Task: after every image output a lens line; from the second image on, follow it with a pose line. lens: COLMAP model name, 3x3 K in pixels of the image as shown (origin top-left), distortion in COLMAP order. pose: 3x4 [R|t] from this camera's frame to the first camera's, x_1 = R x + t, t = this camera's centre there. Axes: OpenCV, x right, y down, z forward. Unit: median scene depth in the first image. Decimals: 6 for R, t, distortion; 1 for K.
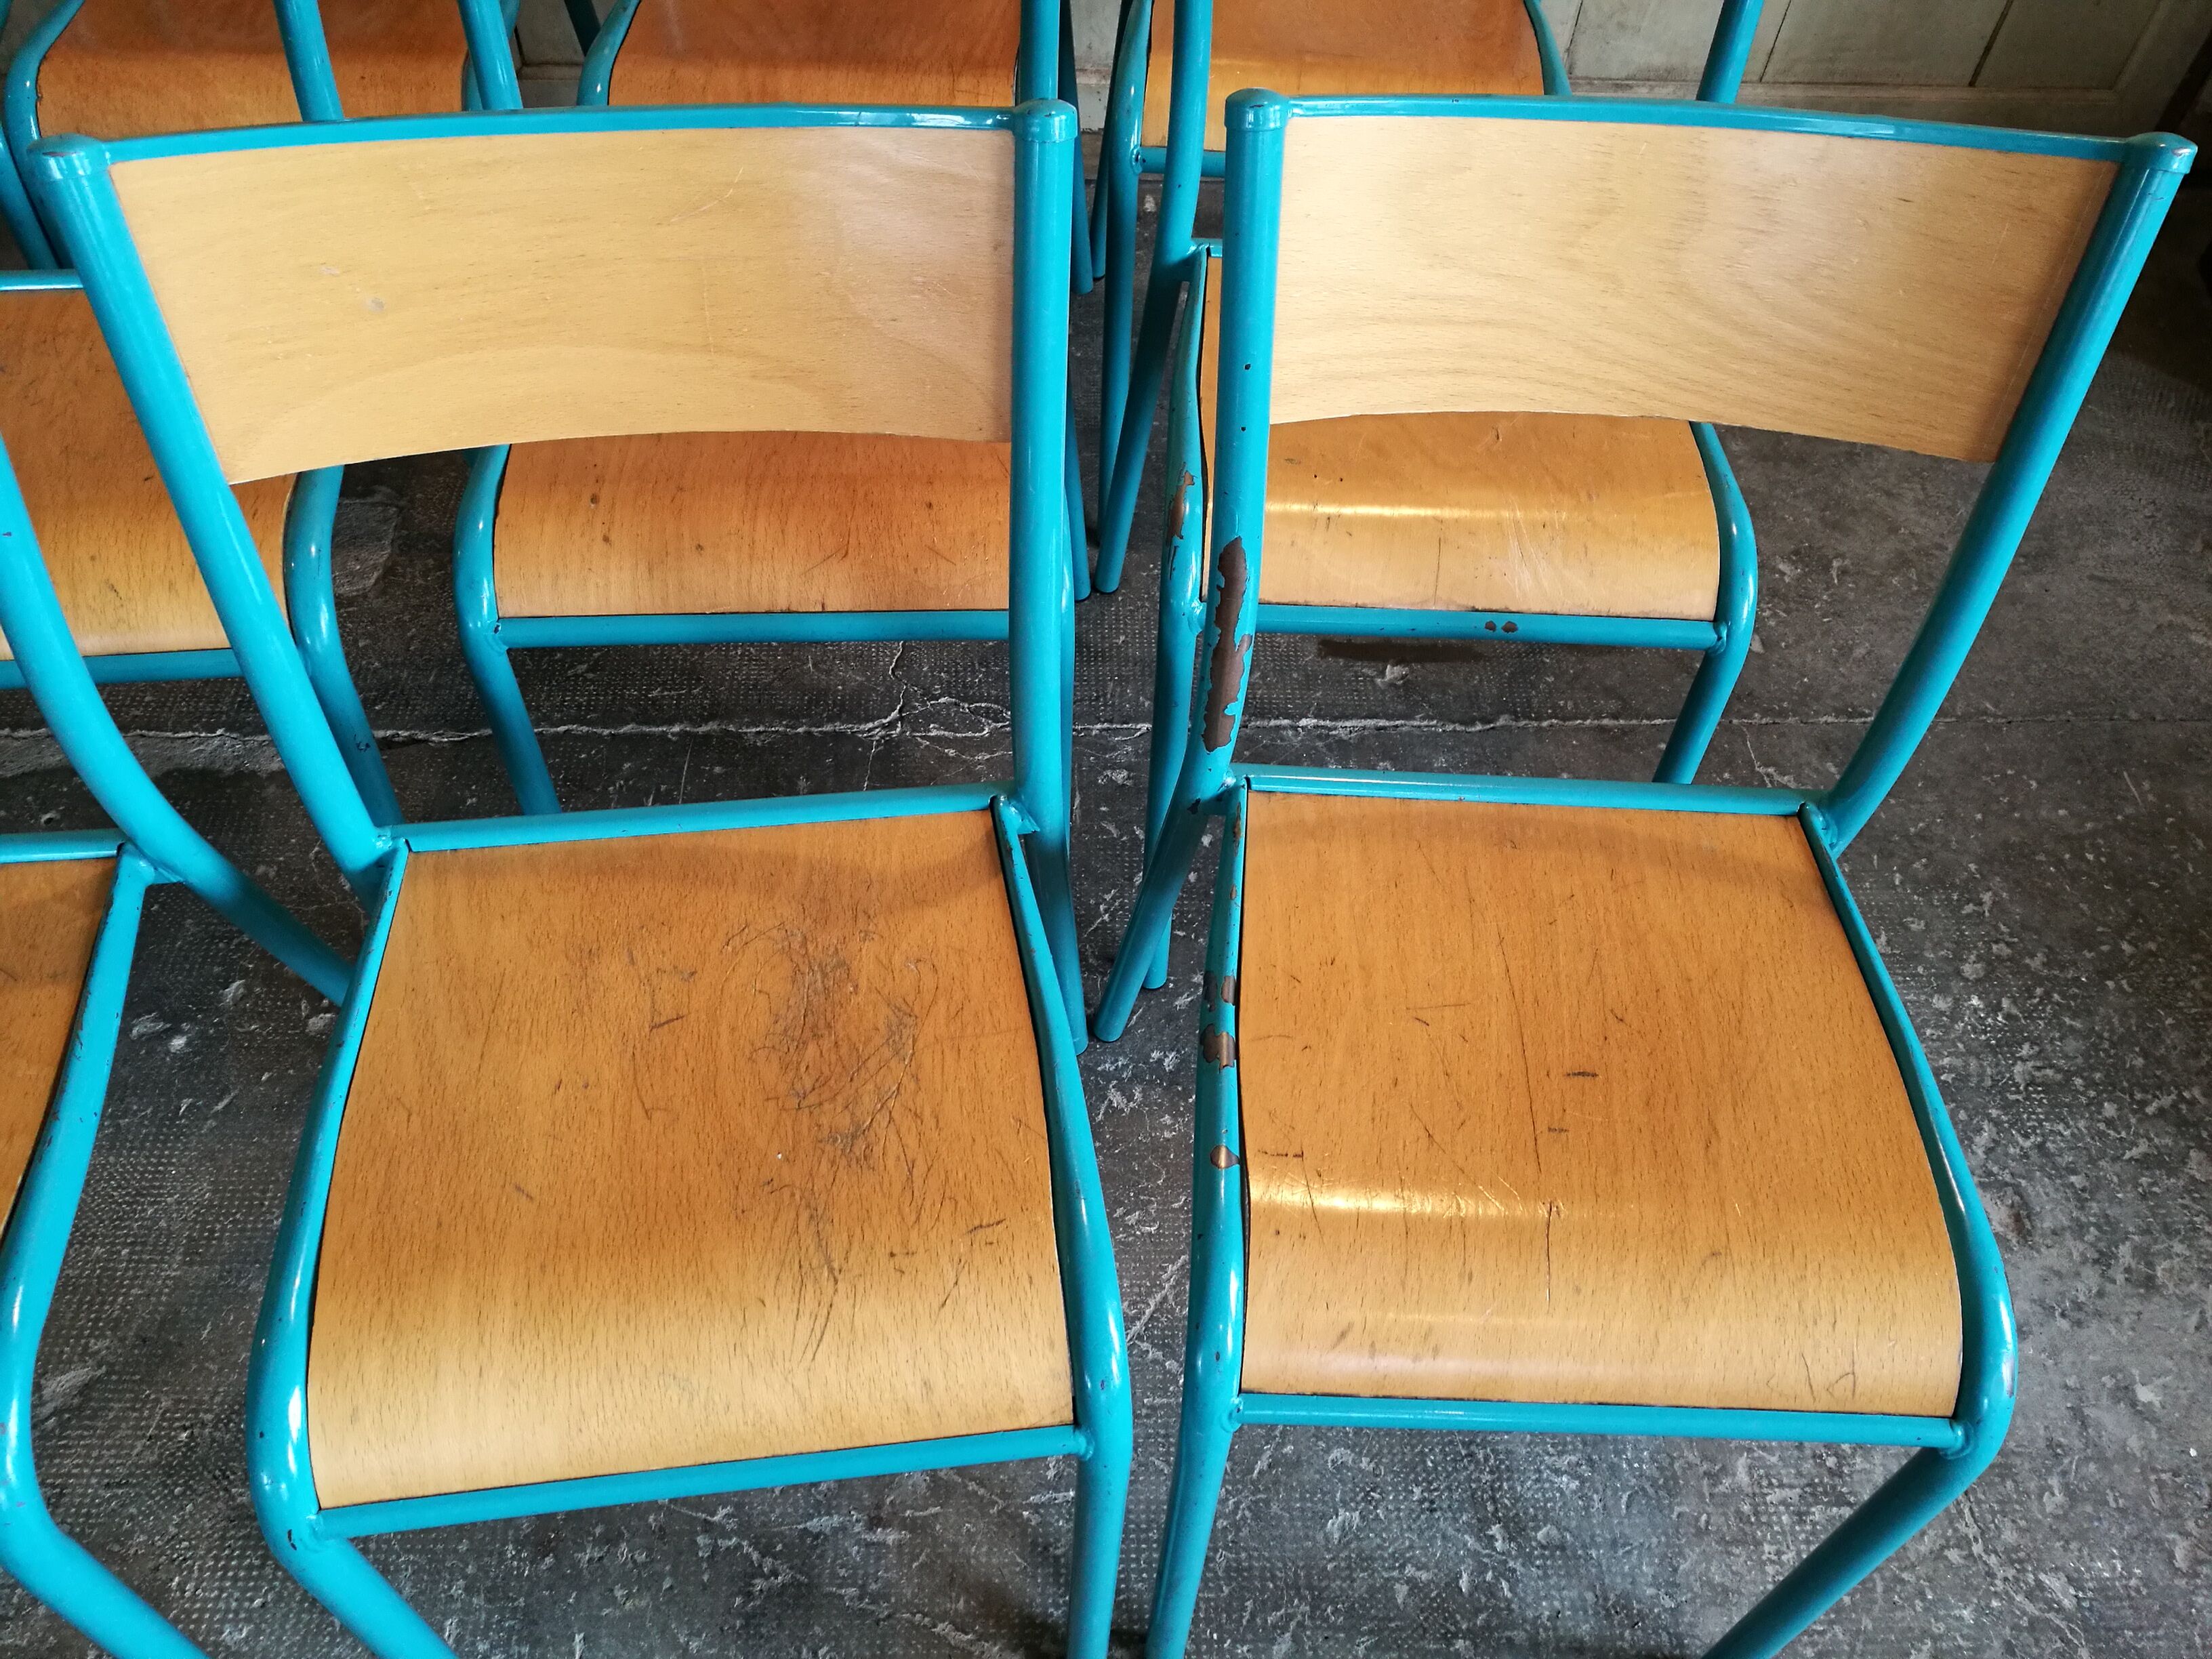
lens RADIAL K [[1696.1, 0, 1087.9], [0, 1696.1, 792.5], [0, 0, 1]] dist [-0.026398, 0.045990]
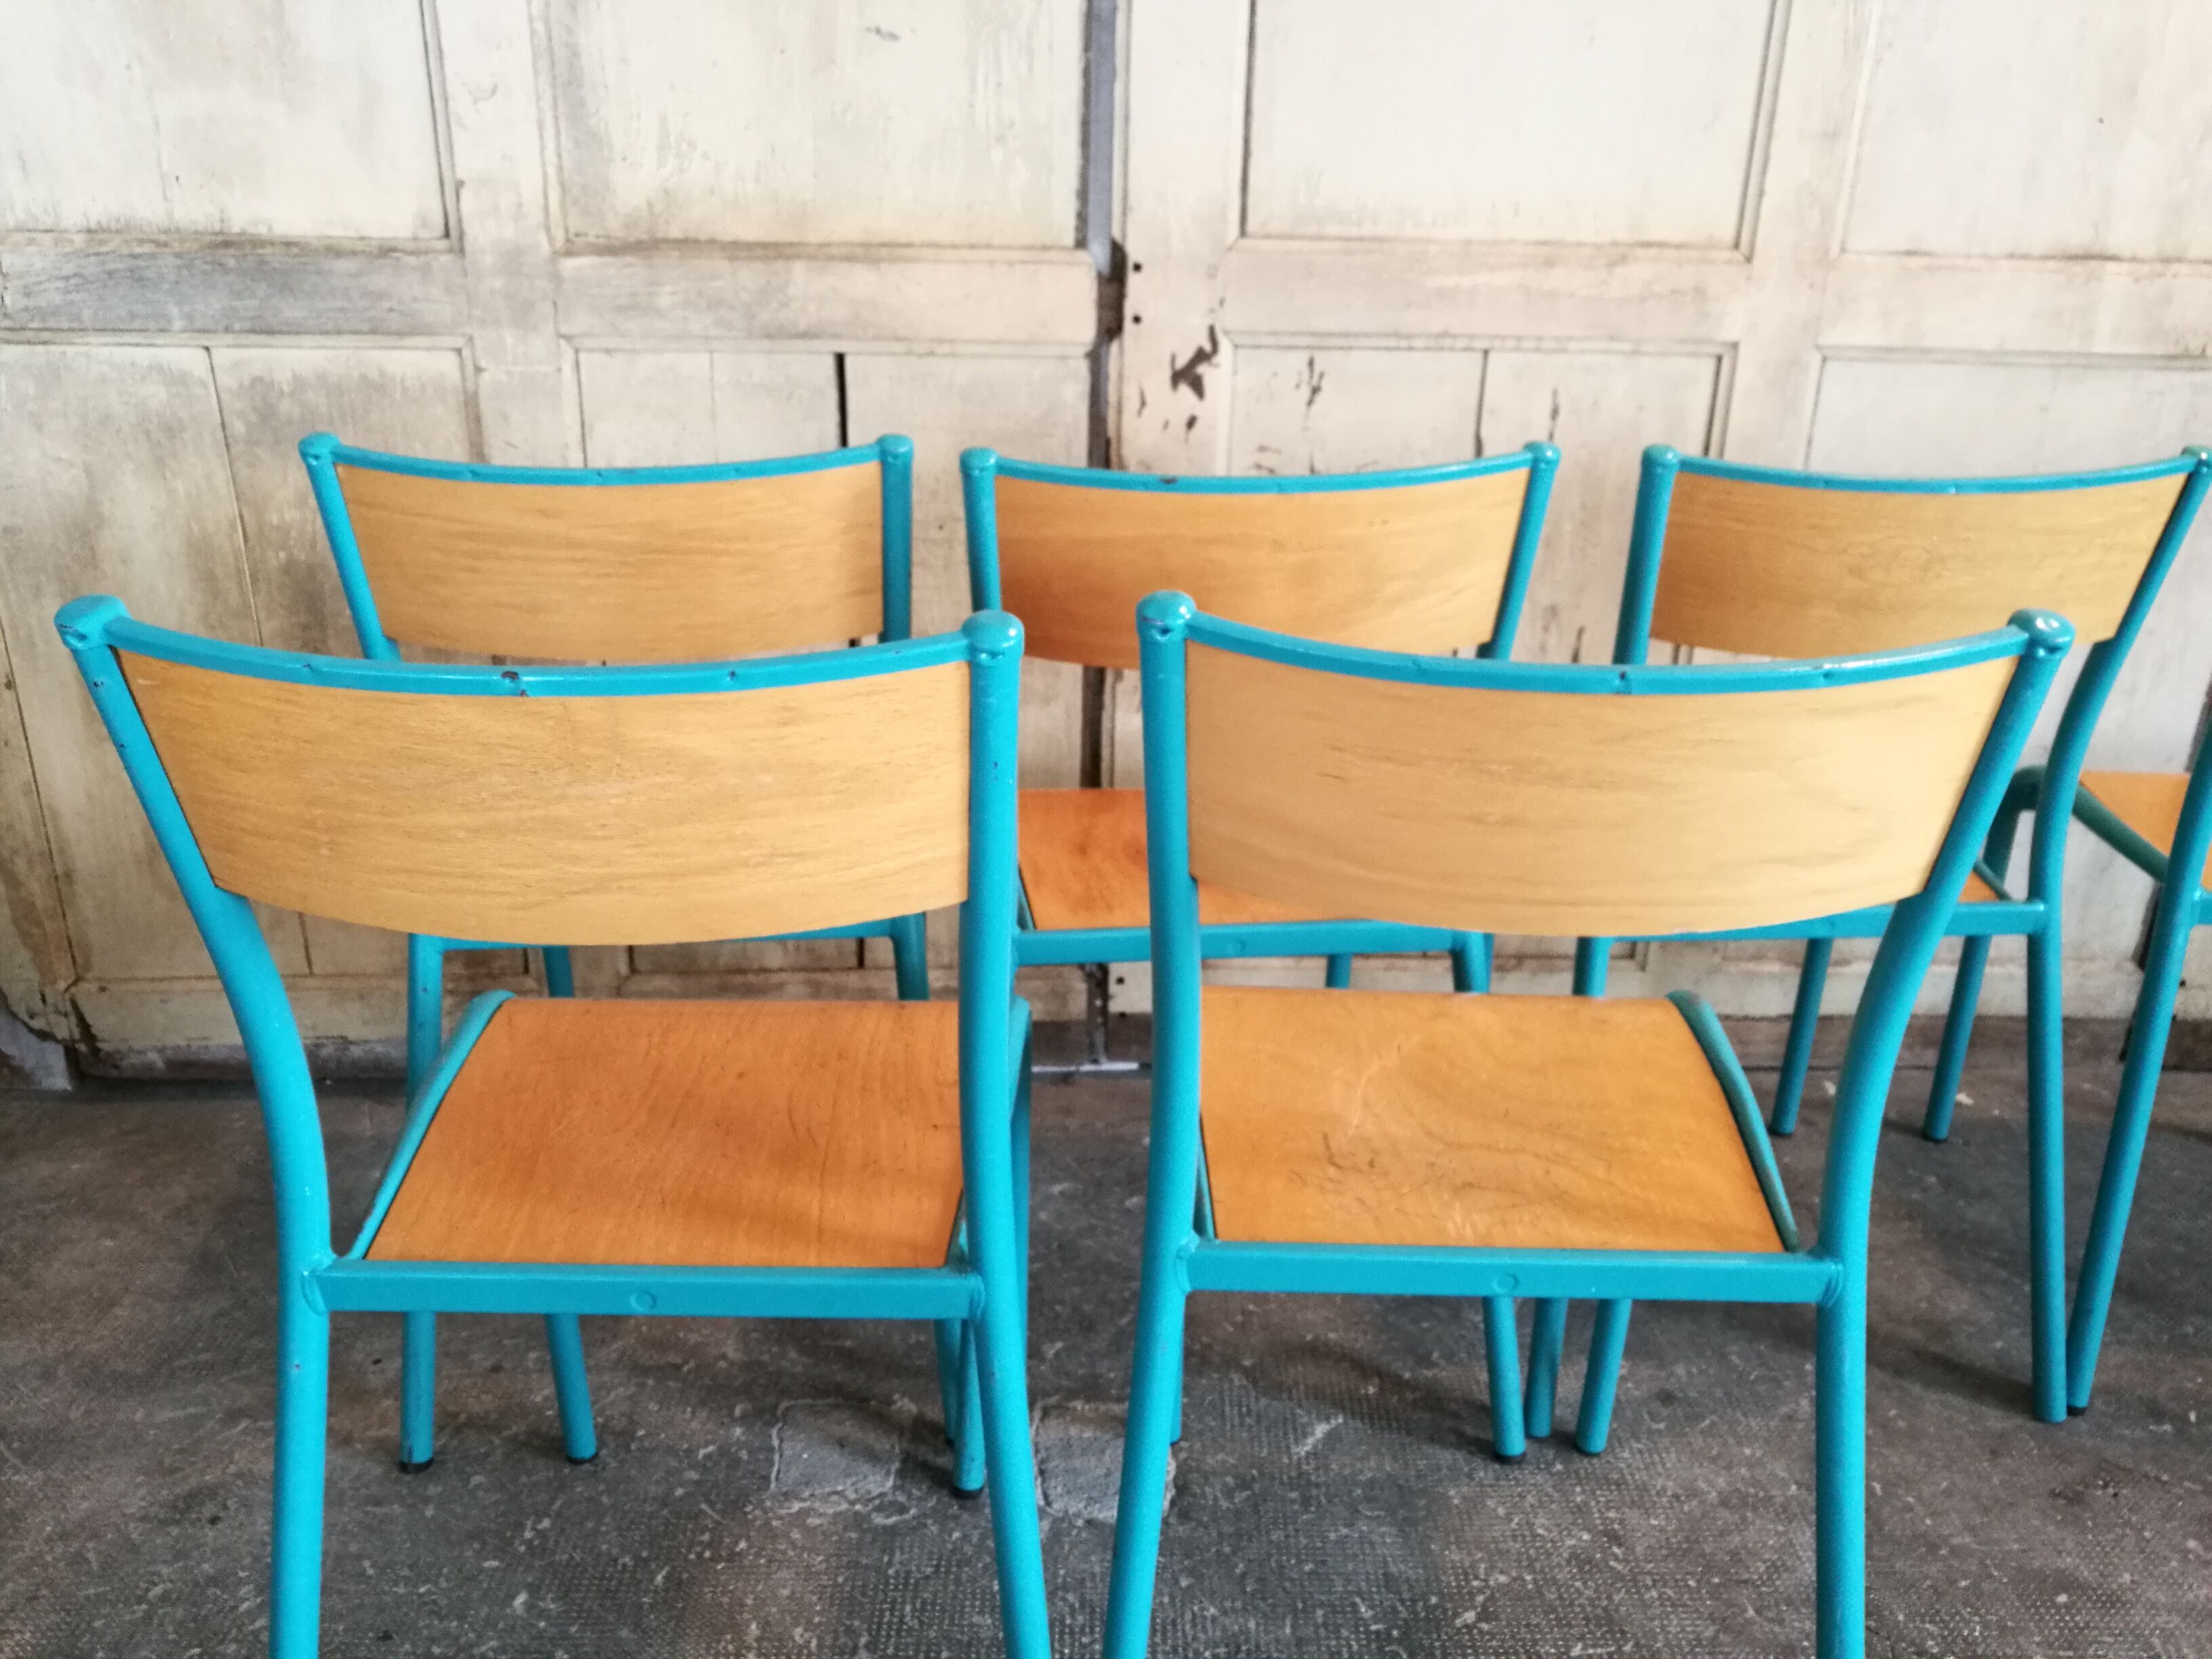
lens RADIAL K [[1696.1, 0, 1113.3], [0, 1696.1, 857.2], [0, 0, 1]] dist [-0.026398, 0.045990]
pose [[0.998928, -0.018515, -0.042429, -0.478639], [-0.005313, 0.864627, -0.502387, 0.019133], [0.045987, 0.502074, 0.863601, 0.154592]]
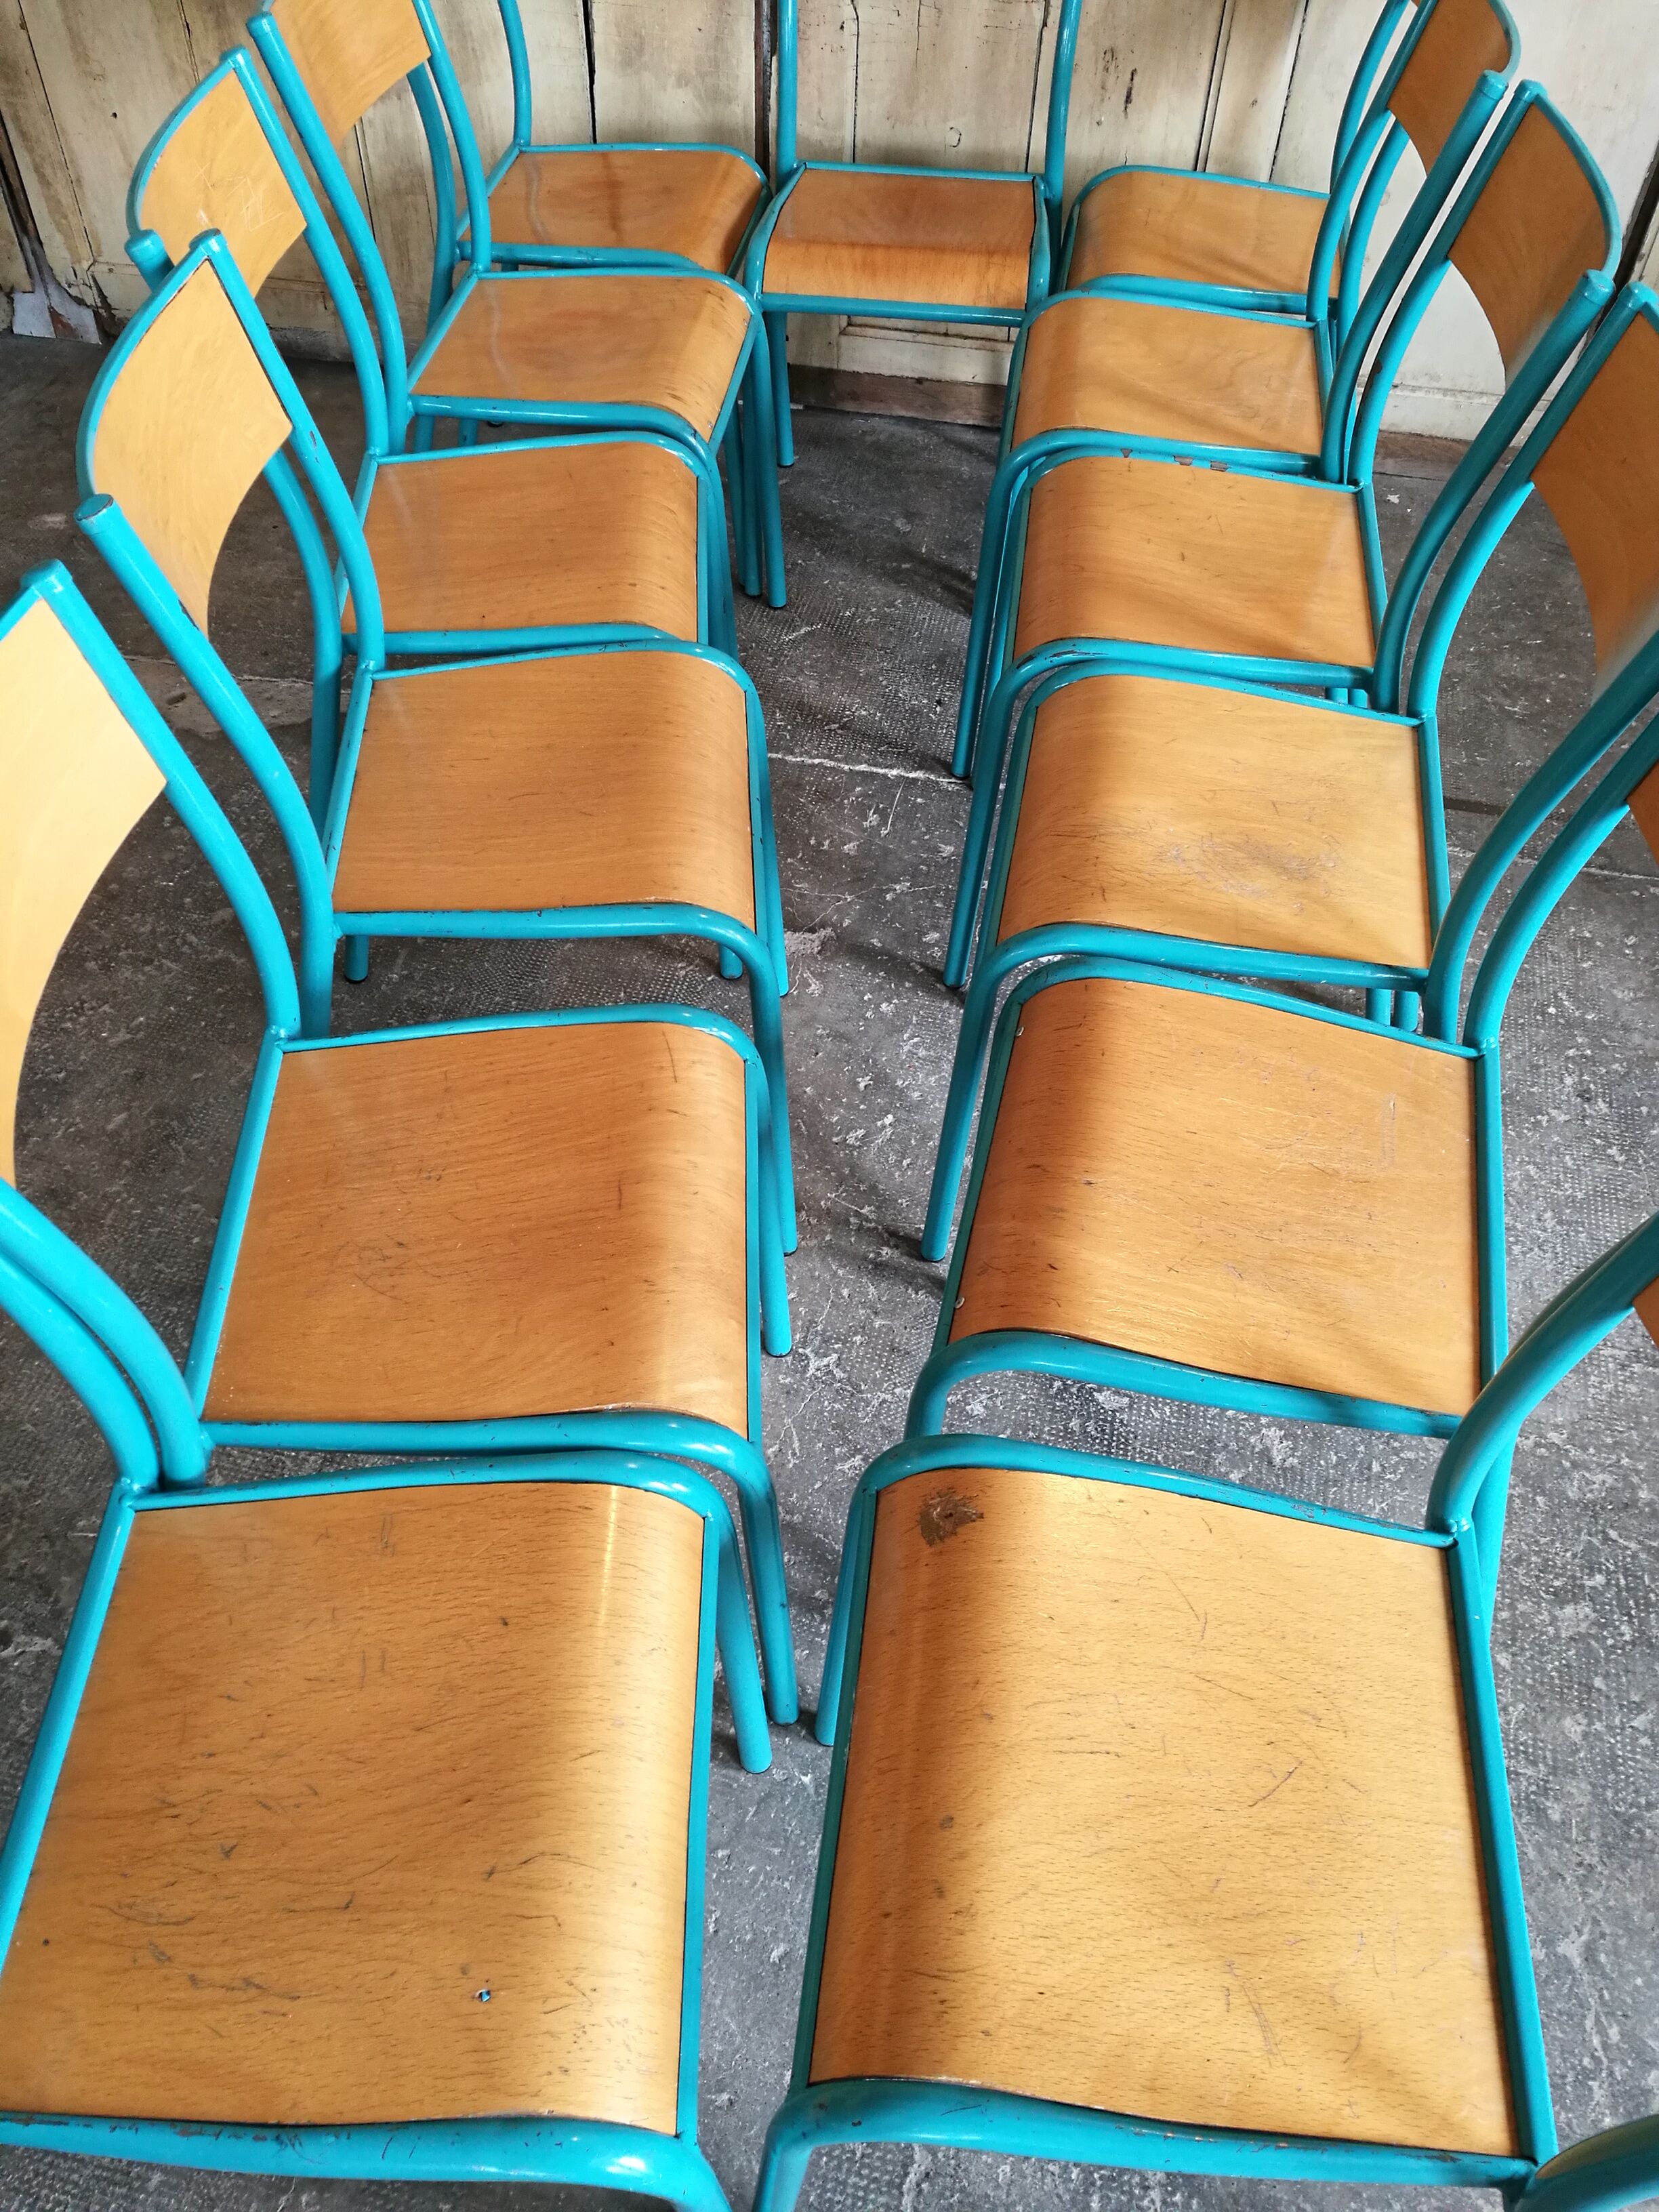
lens RADIAL K [[1696.1, 0, 828.2], [0, 1696.1, 1092.0], [0, 0, 1]] dist [-0.026398, 0.045990]
pose [[0.967838, 0.168951, -0.186400, 0.010958], [-0.179473, 0.982909, -0.040973, 0.318910], [0.176292, 0.073109, 0.981619, -0.403245]]
